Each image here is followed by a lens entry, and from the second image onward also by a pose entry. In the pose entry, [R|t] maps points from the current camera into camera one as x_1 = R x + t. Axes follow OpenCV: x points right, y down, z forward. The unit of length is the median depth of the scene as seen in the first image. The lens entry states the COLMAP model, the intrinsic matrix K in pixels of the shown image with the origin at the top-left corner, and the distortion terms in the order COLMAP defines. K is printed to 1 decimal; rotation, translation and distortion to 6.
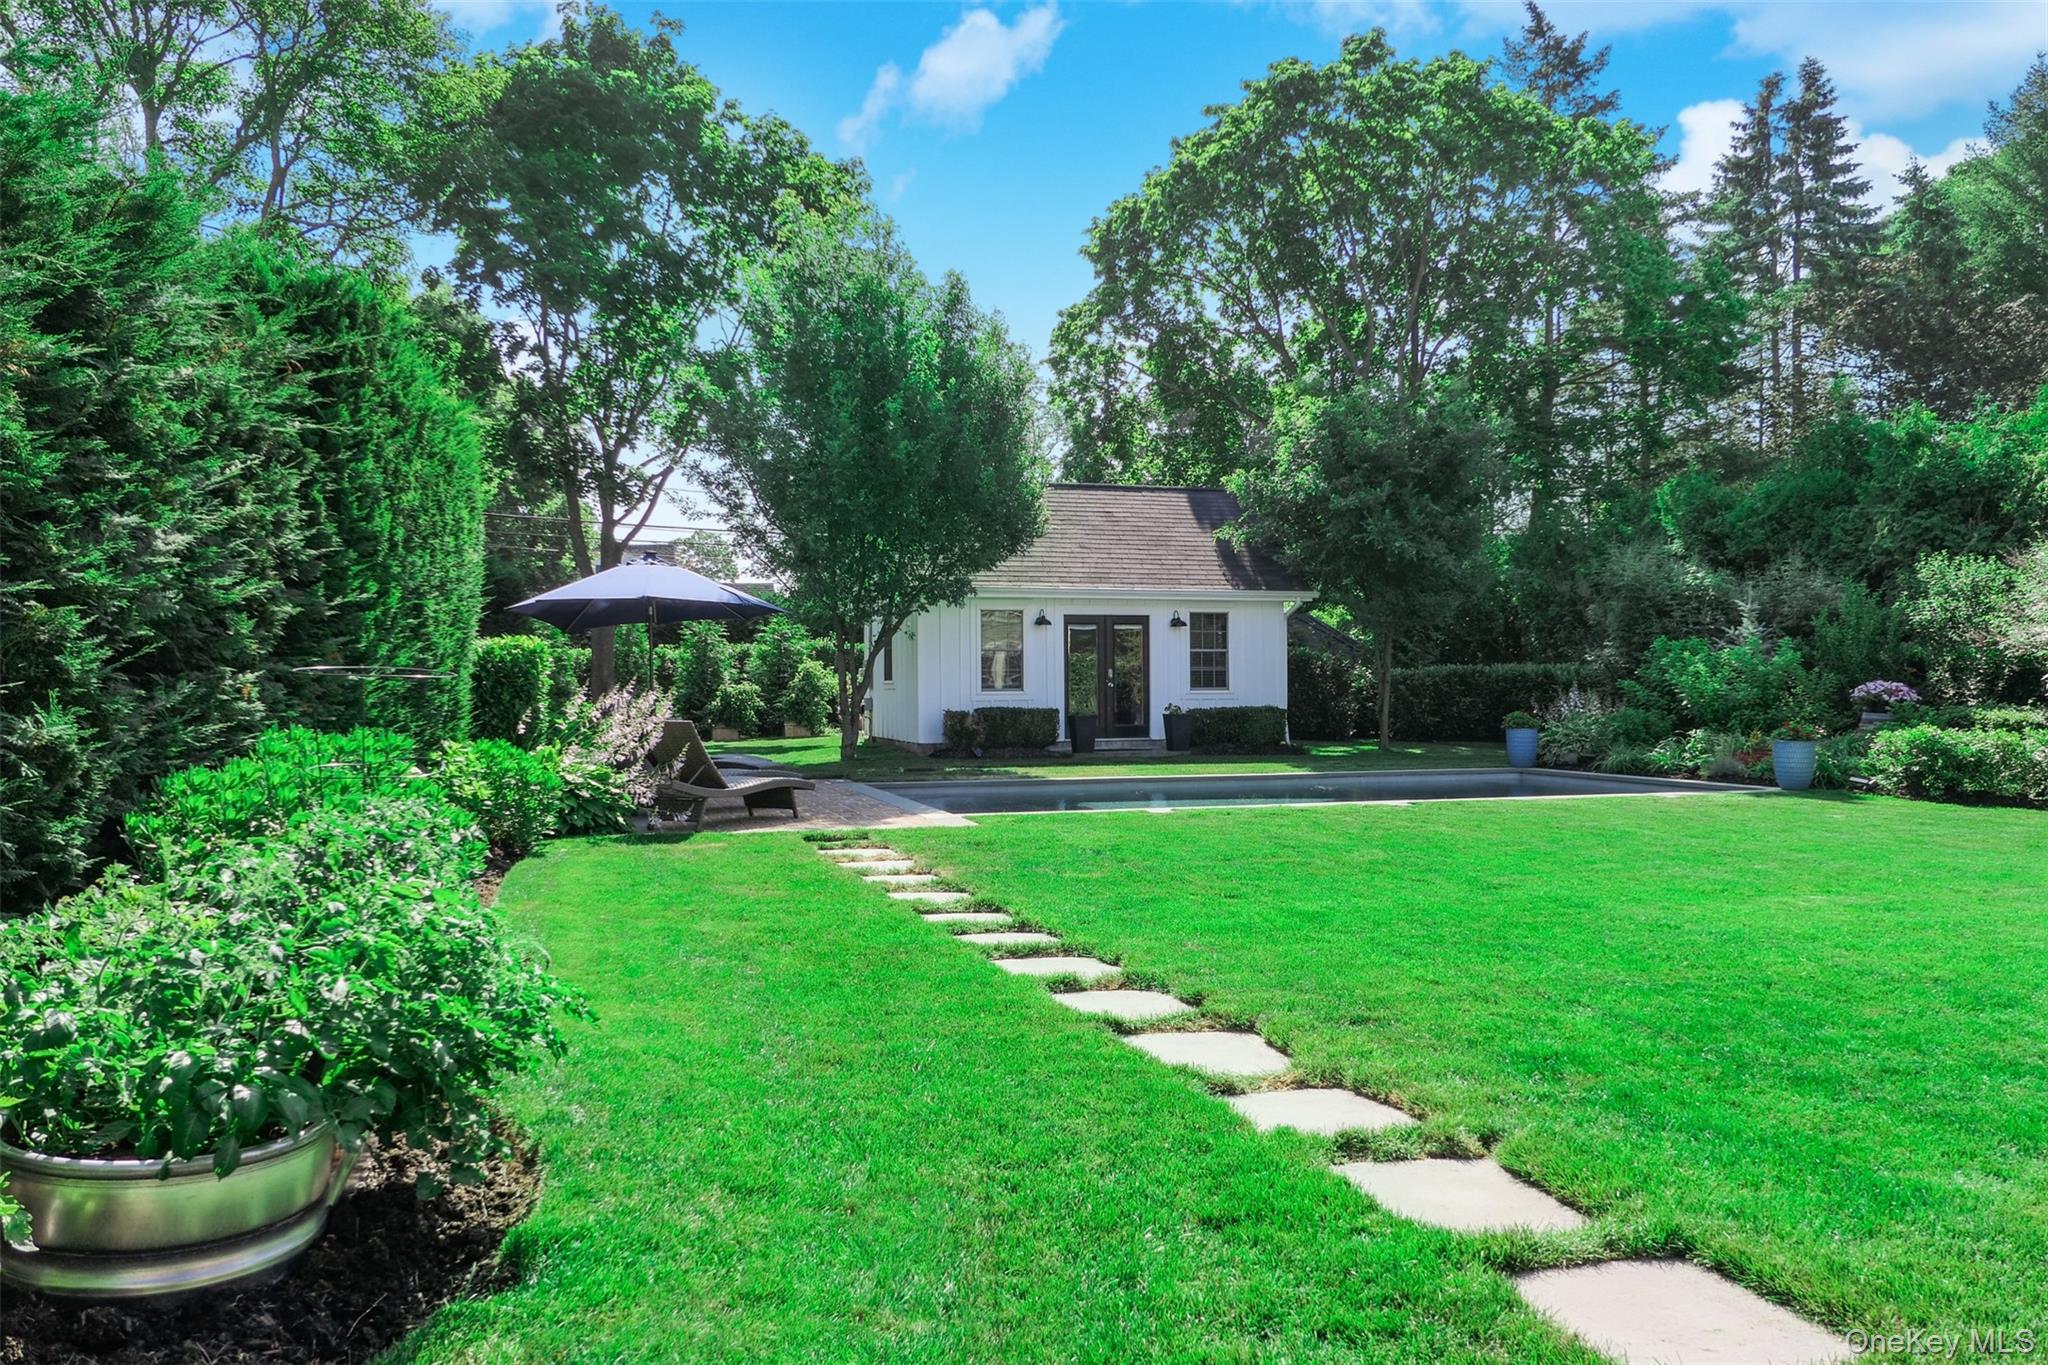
lens RADIAL K [[1519.4, 0, 1025.9], [0, 1519.4, 676.5], [0, 0, 1]] dist [-0.011580, 0.003947]
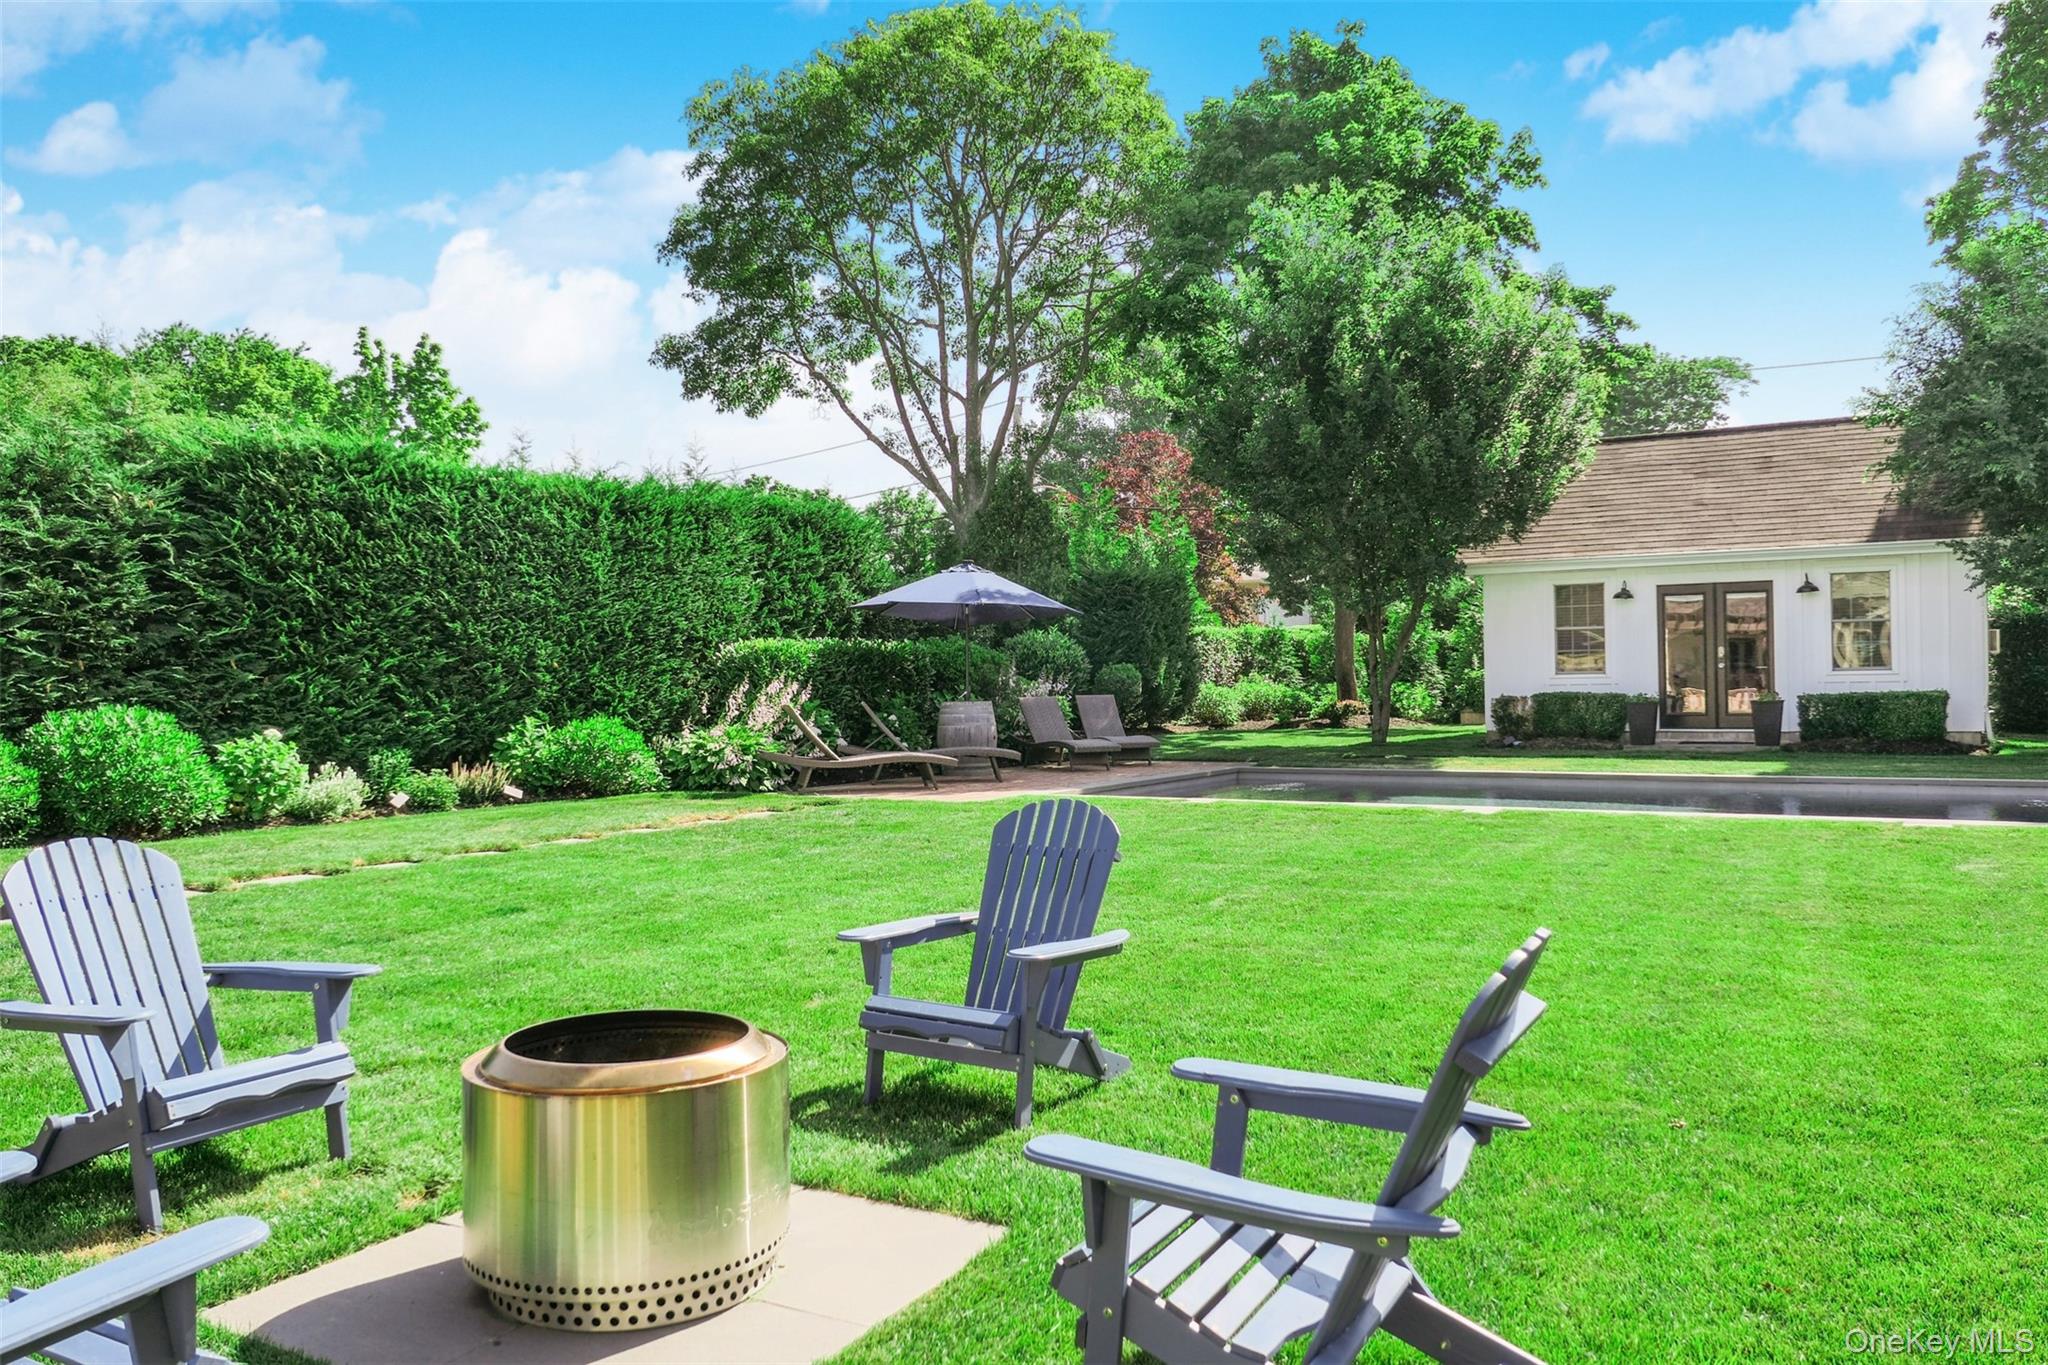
lens RADIAL K [[1537.1, 0, 1024.0], [0, 1537.1, 682.5], [0, 0, 1]] dist [-0.037895, 0.036259]
pose [[0.657855, -0.003650, -0.753136, 0.341560], [0.016897, 0.999808, 0.009914, -0.000044], [0.752955, -0.019248, 0.657790, 0.118804]]
